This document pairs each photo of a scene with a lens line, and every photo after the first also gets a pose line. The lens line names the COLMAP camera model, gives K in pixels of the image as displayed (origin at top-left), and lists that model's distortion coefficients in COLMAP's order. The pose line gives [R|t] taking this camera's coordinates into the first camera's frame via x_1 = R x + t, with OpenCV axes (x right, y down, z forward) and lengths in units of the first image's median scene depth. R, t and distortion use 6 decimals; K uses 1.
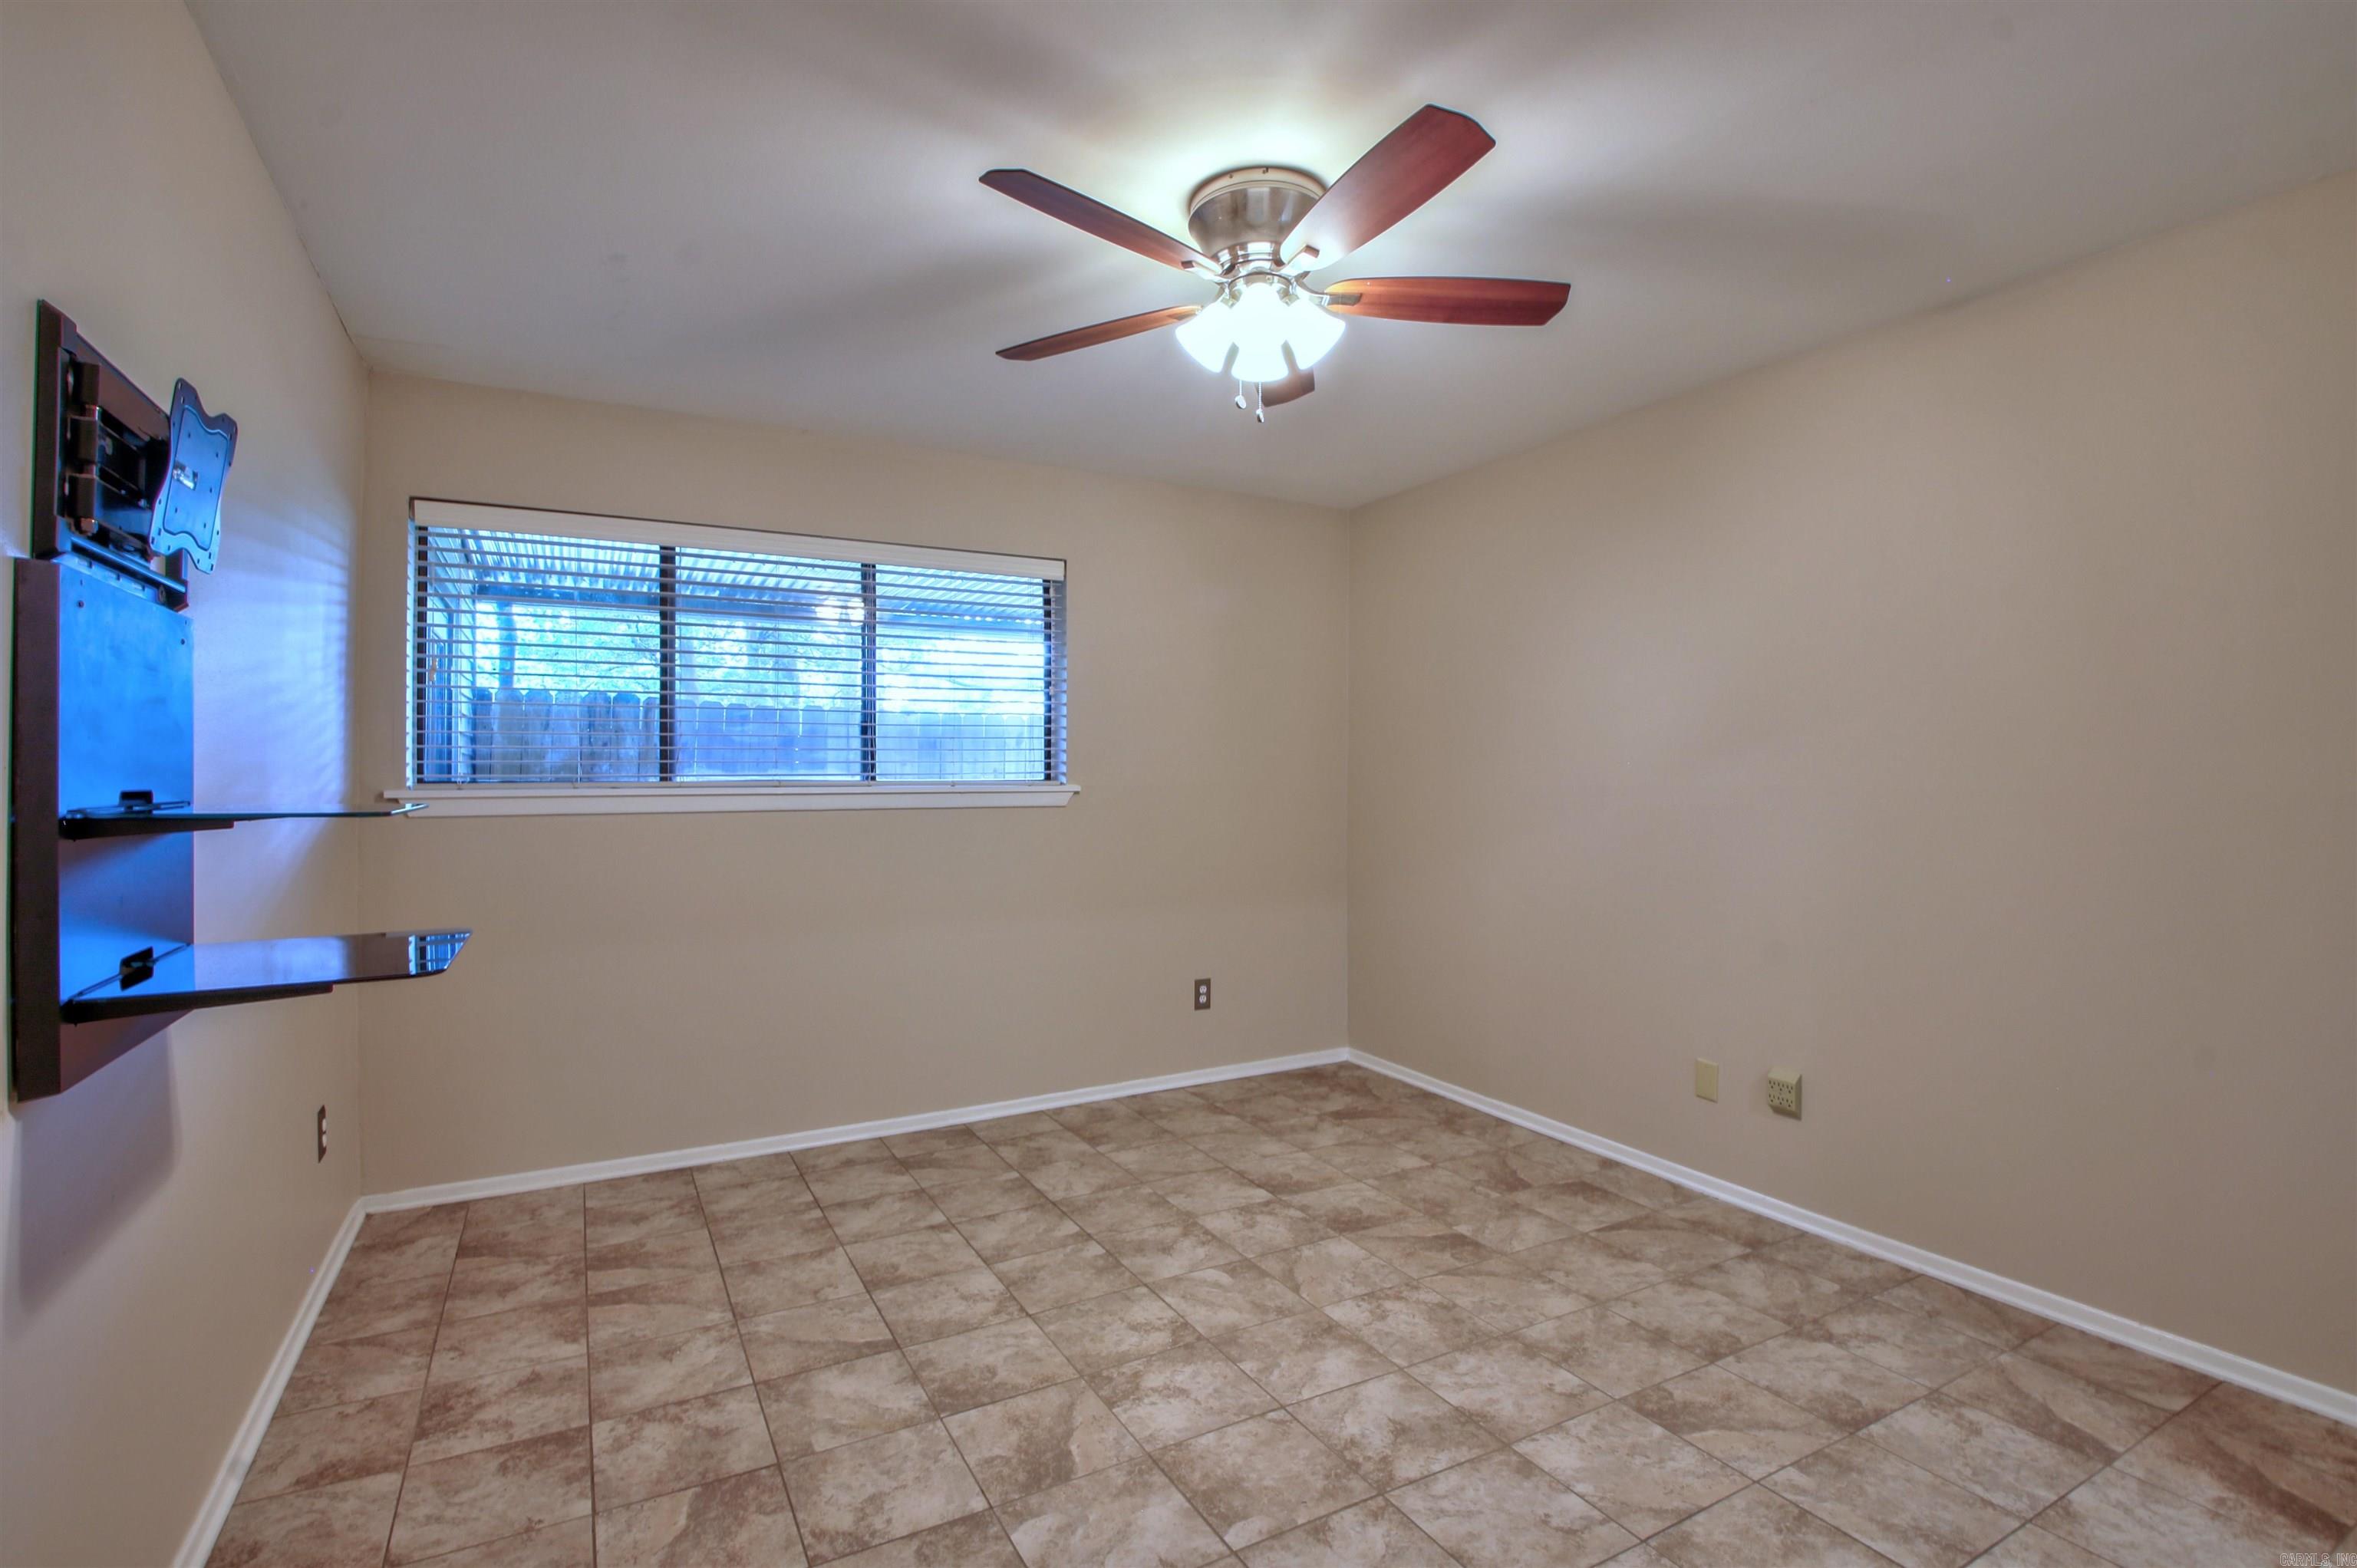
lens RADIAL K [[1102.0, 0, 1159.5], [0, 1102.0, 751.1], [0, 0, 1]] dist [0.007550, -0.017793]
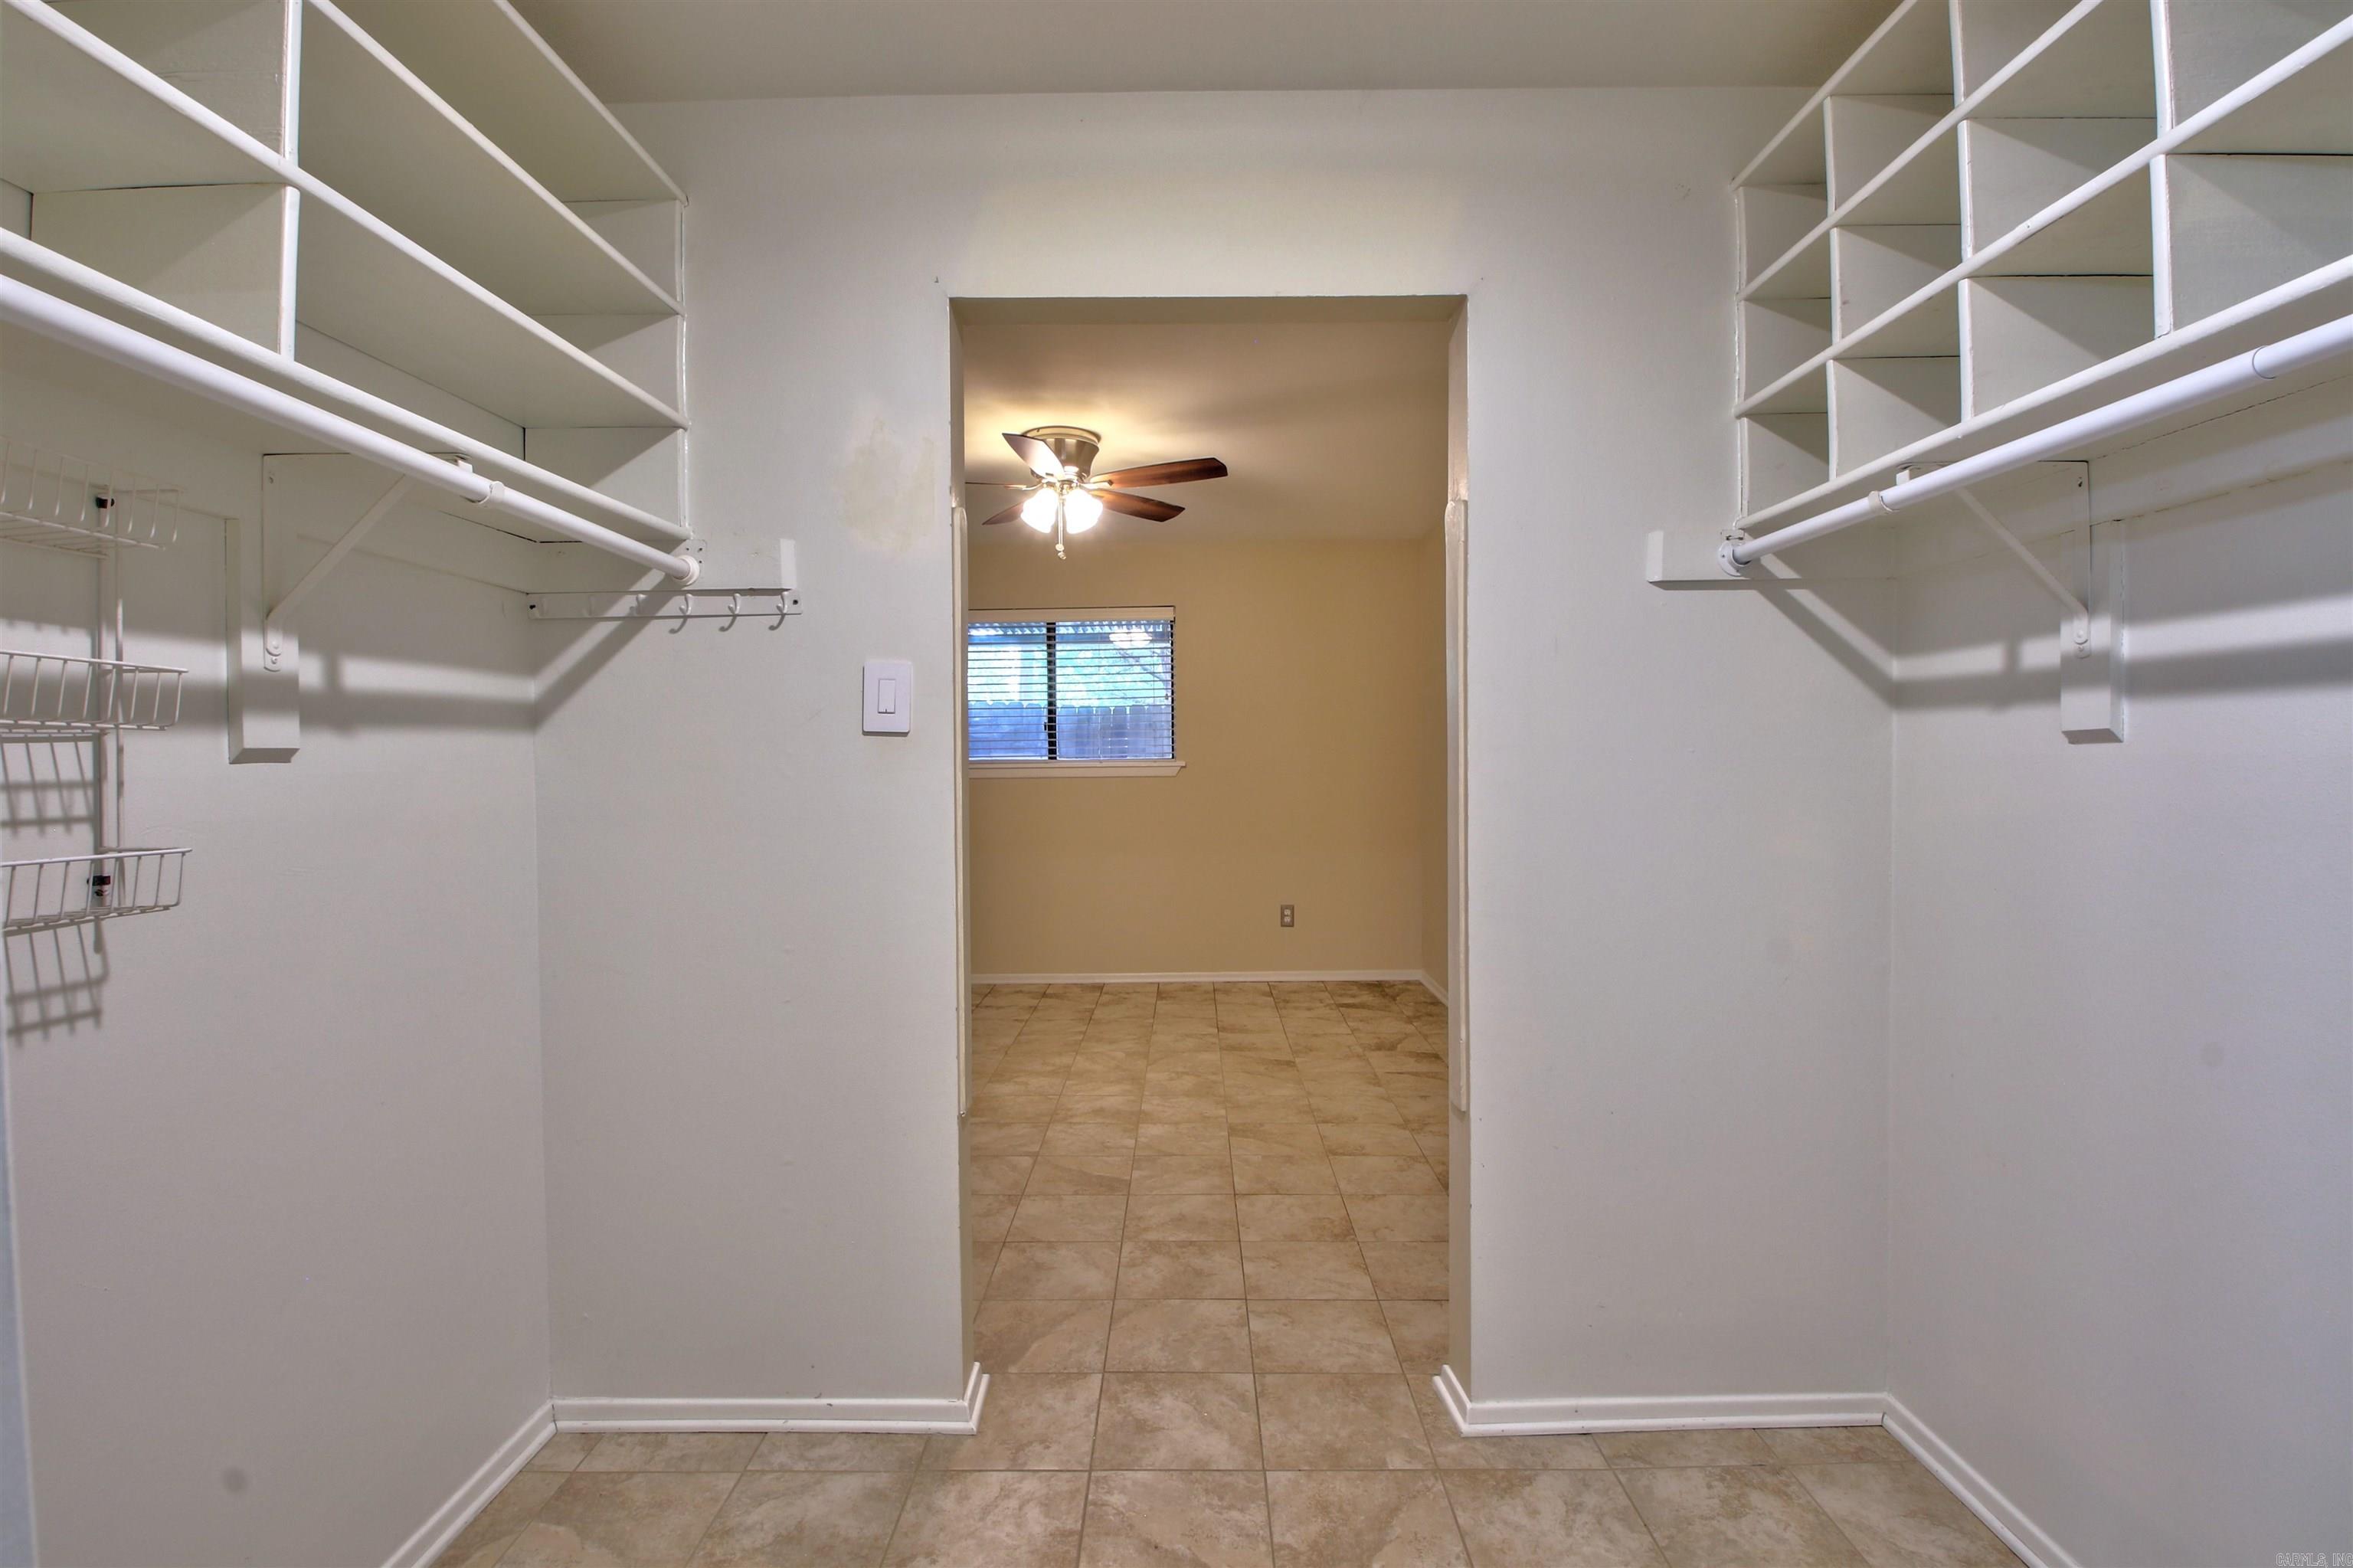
lens RADIAL K [[1100.2, 0, 1176.9], [0, 1100.2, 780.3], [0, 0, 1]] dist [0.007550, -0.017793]
pose [[0.867839, 0.002098, -0.496842, 0.897787], [0.022928, 0.998757, 0.044267, -0.013461], [0.496317, -0.049808, 0.866711, -0.369158]]
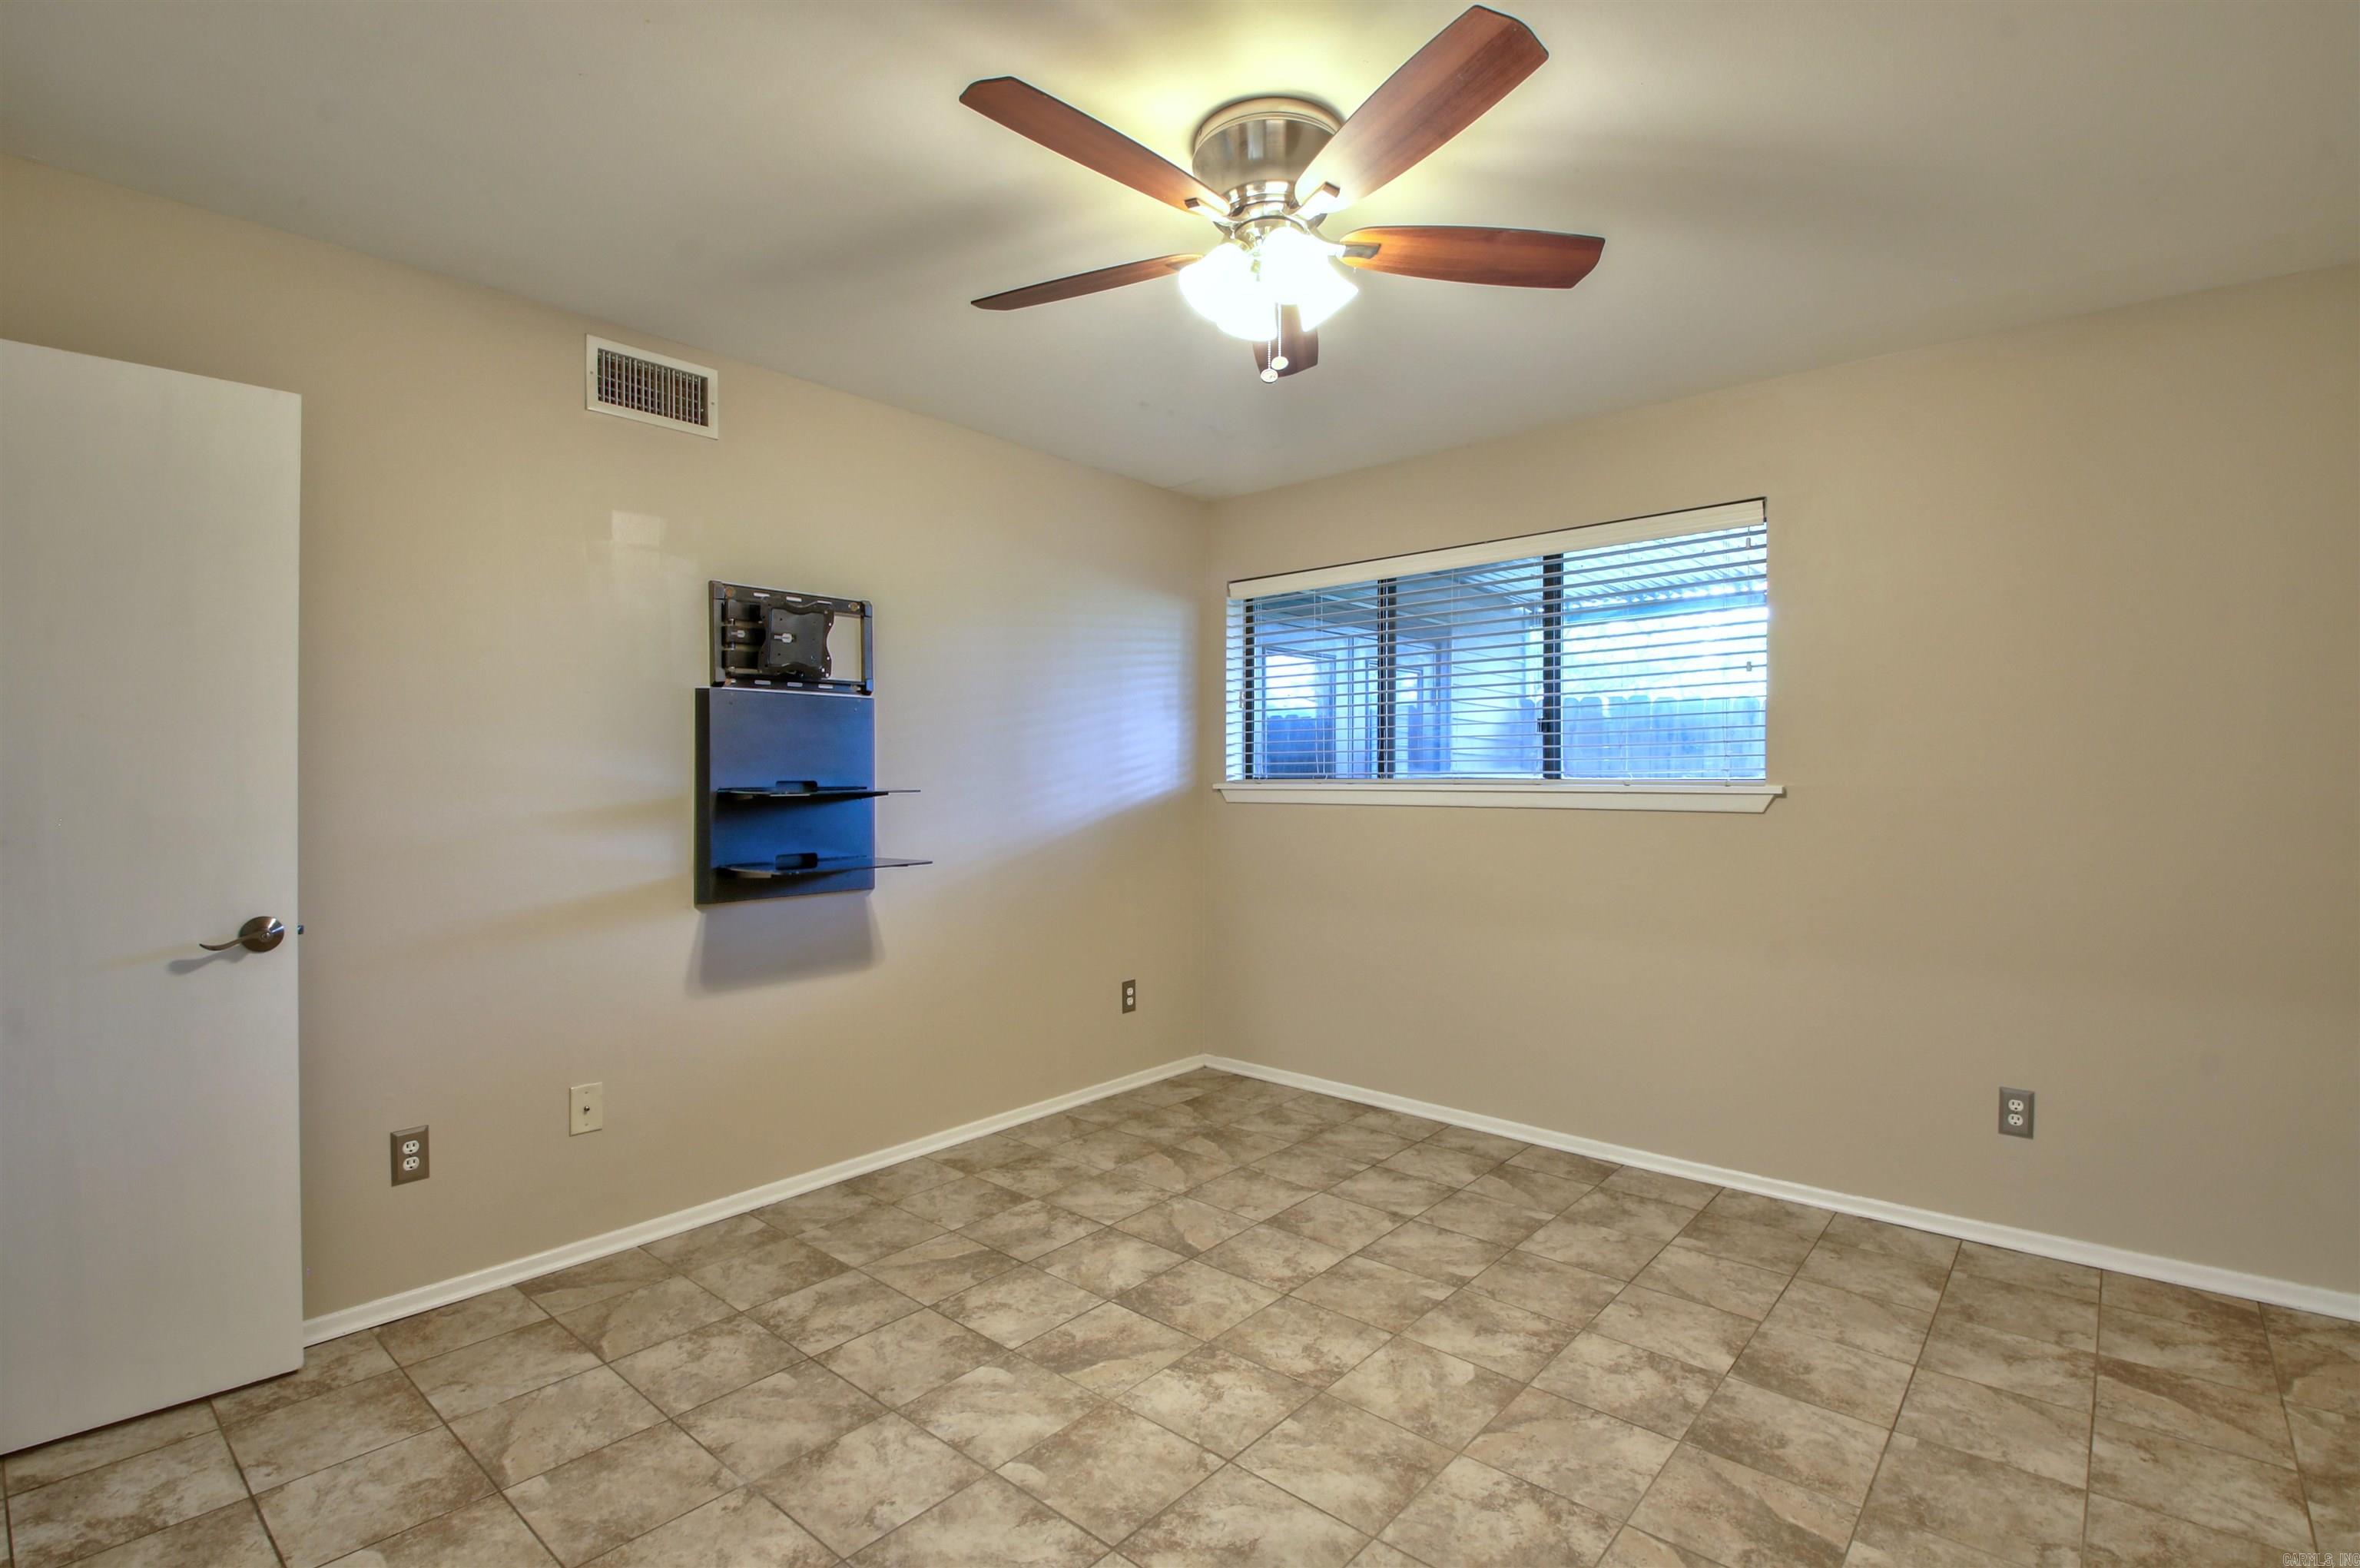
lens RADIAL K [[1103.5, 0, 1198.5], [0, 1103.5, 771.9], [0, 0, 1]] dist [0.007550, -0.017793]
pose [[0.357554, 0.003074, -0.933887, 0.711892], [0.016980, 0.999808, 0.009792, 0.007154], [0.933738, -0.019359, 0.357433, 0.486256]]
